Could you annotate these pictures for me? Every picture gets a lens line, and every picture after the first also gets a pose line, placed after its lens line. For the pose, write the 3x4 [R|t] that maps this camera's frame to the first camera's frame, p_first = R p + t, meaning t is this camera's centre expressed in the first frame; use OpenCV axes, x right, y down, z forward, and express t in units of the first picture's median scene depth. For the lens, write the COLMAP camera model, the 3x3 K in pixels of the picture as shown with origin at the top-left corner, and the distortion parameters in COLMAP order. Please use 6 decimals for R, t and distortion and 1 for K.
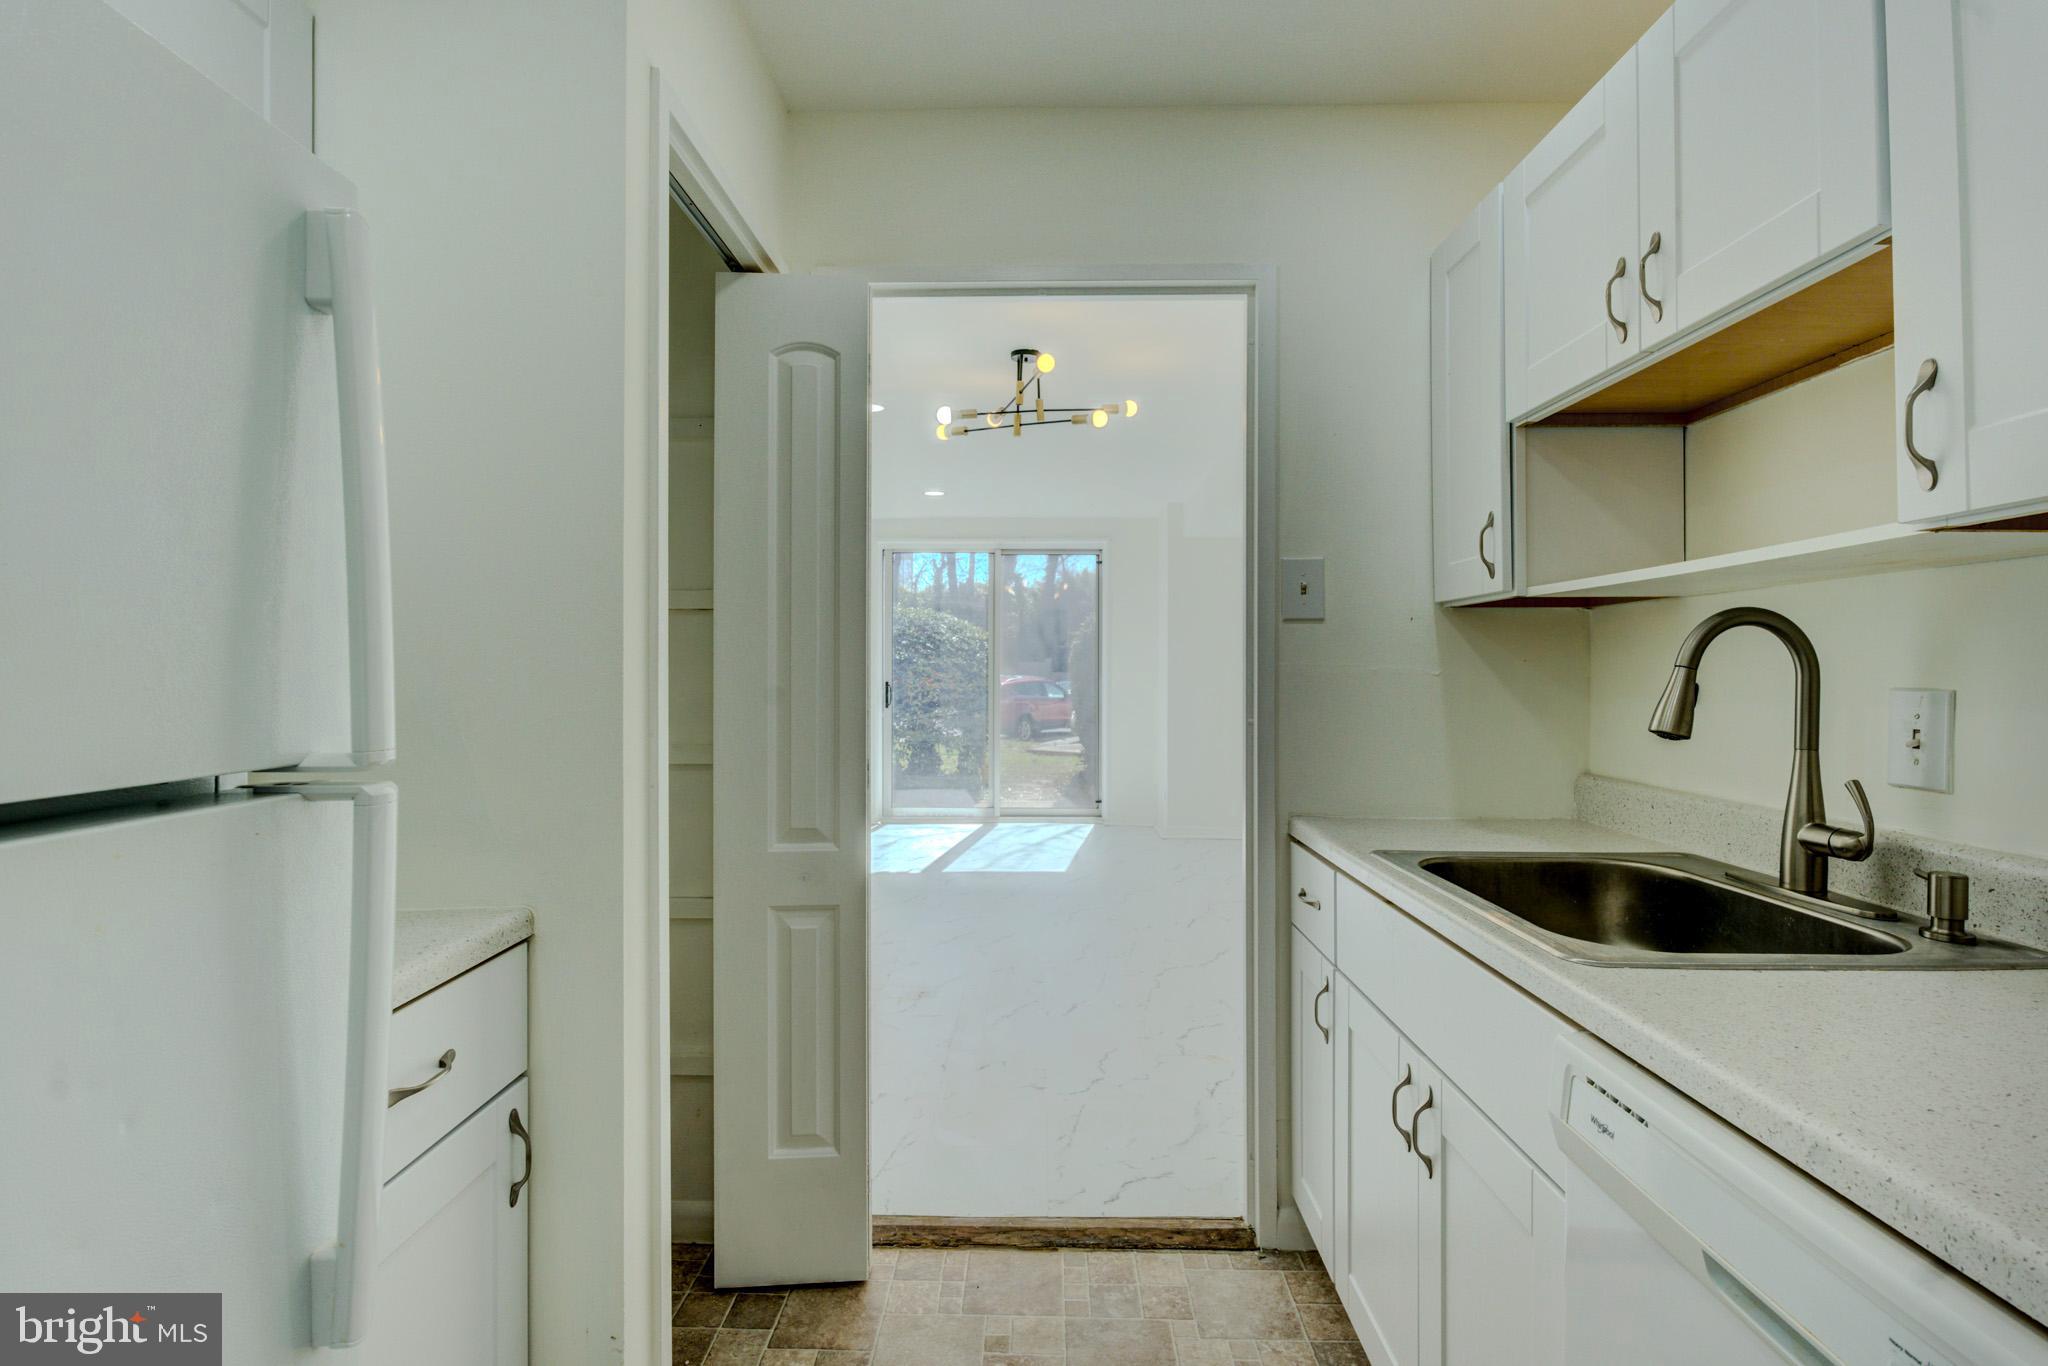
lens RADIAL K [[925.3, 0, 1026.6], [0, 925.3, 667.5], [0, 0, 1]] dist [-0.000532, -0.000038]
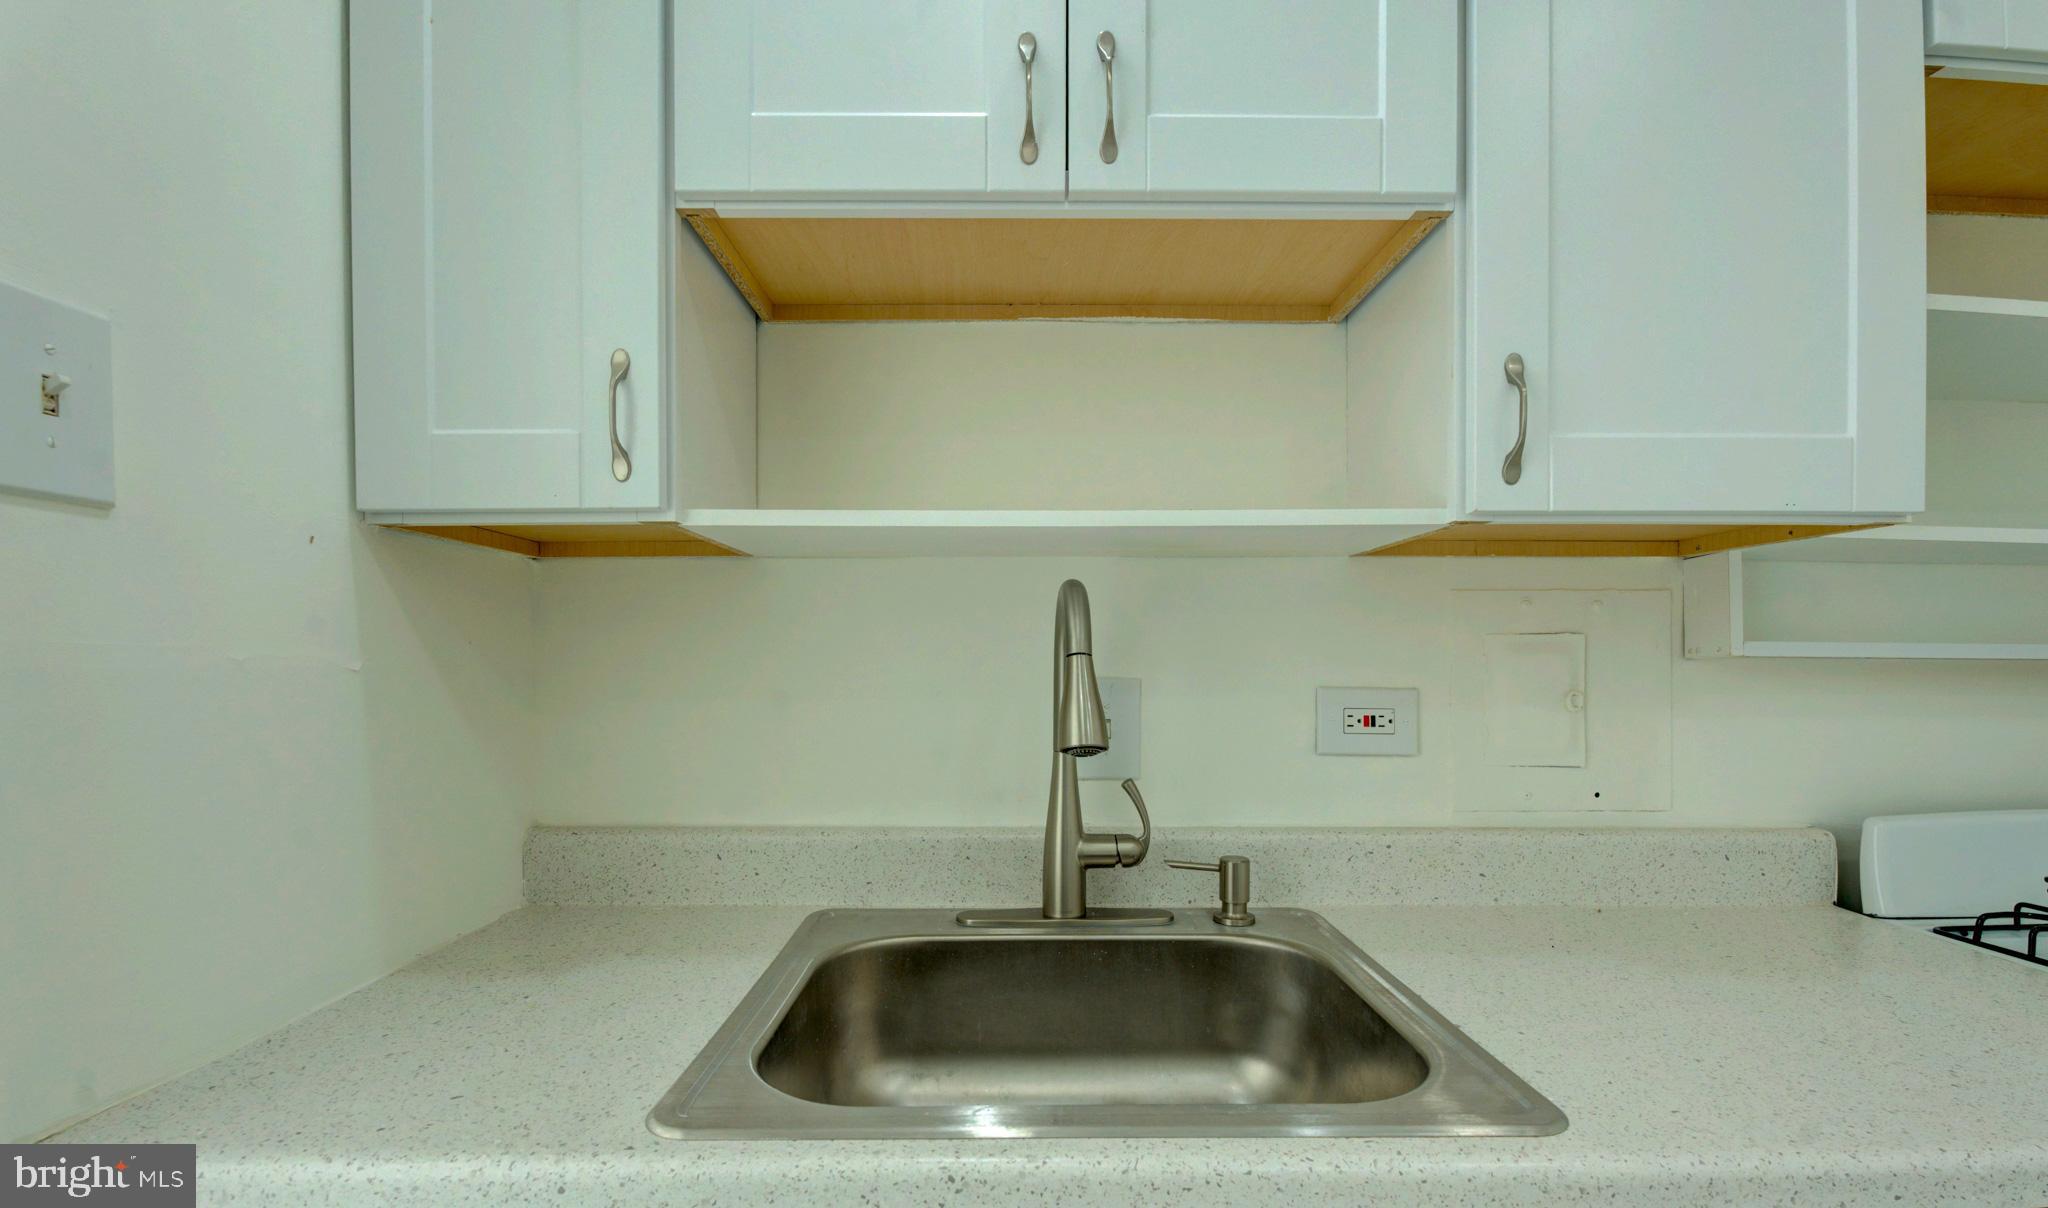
lens RADIAL K [[916.9, 0, 1016.6], [0, 916.9, 662.5], [0, 0, 1]] dist [-0.006434, -0.000703]
pose [[-0.023617, -0.007821, 0.999690, -0.009901], [-0.004284, 0.999961, 0.007722, -0.000810], [-0.999712, -0.004101, -0.023649, 0.923688]]
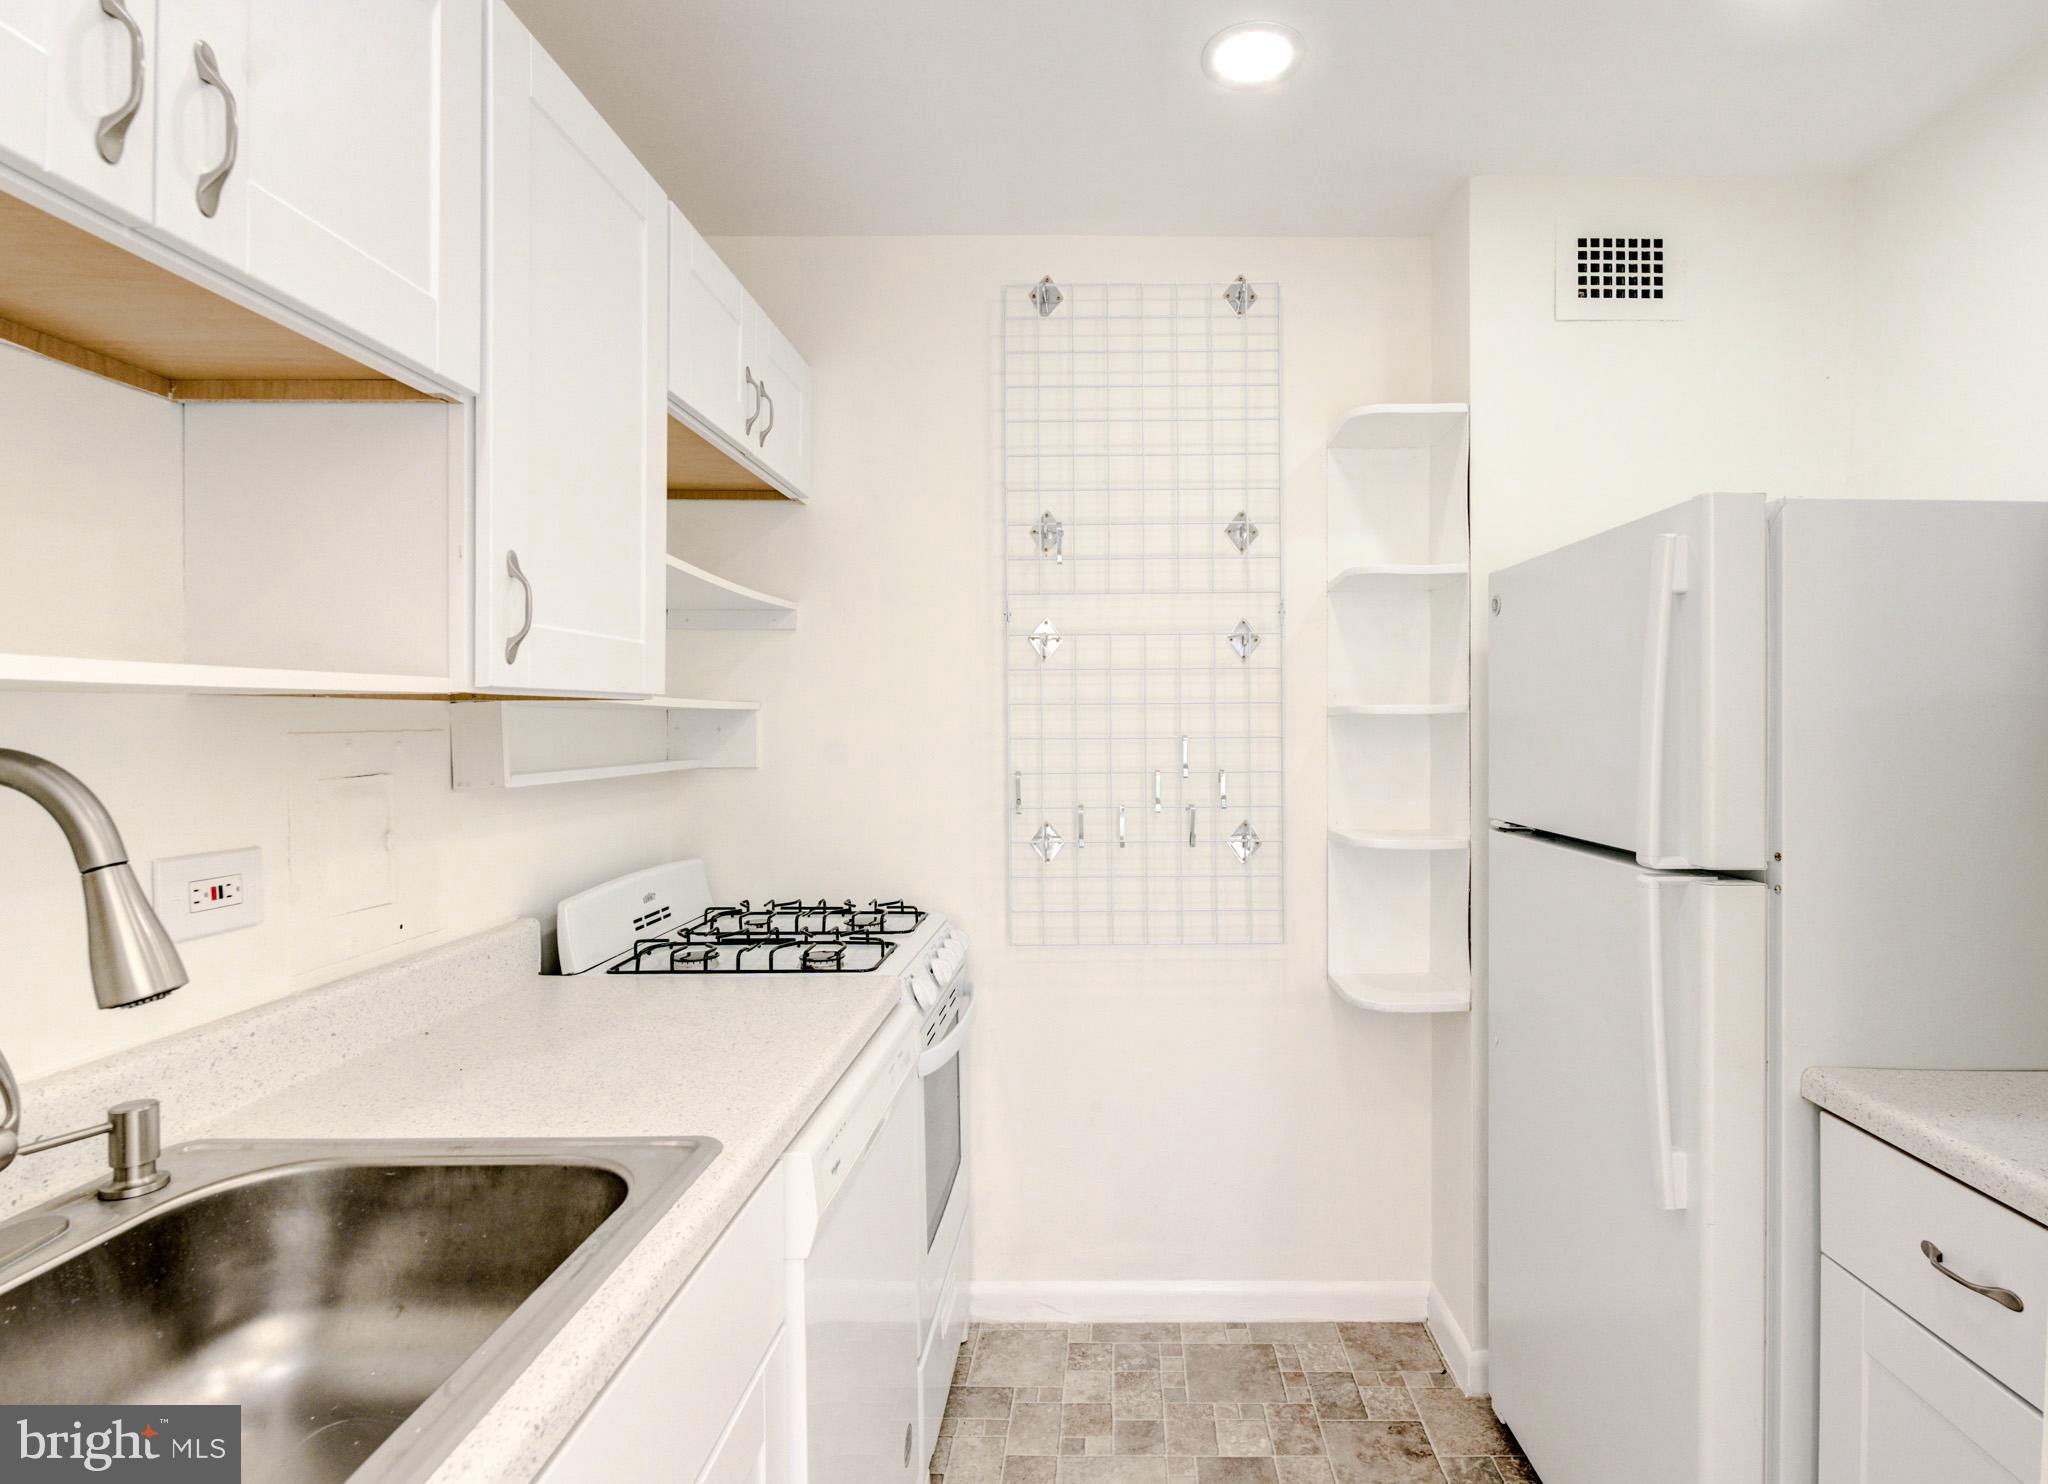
lens RADIAL K [[1050.5, 0, 1110.7], [0, 1050.5, 725.4], [0, 0, 1]] dist [-0.005262, 0.000306]
pose [[-0.999852, -0.001426, -0.017131, 0.145286], [-0.001472, 0.999995, 0.002672, -0.070147], [0.017127, 0.002697, -0.999850, 1.372922]]
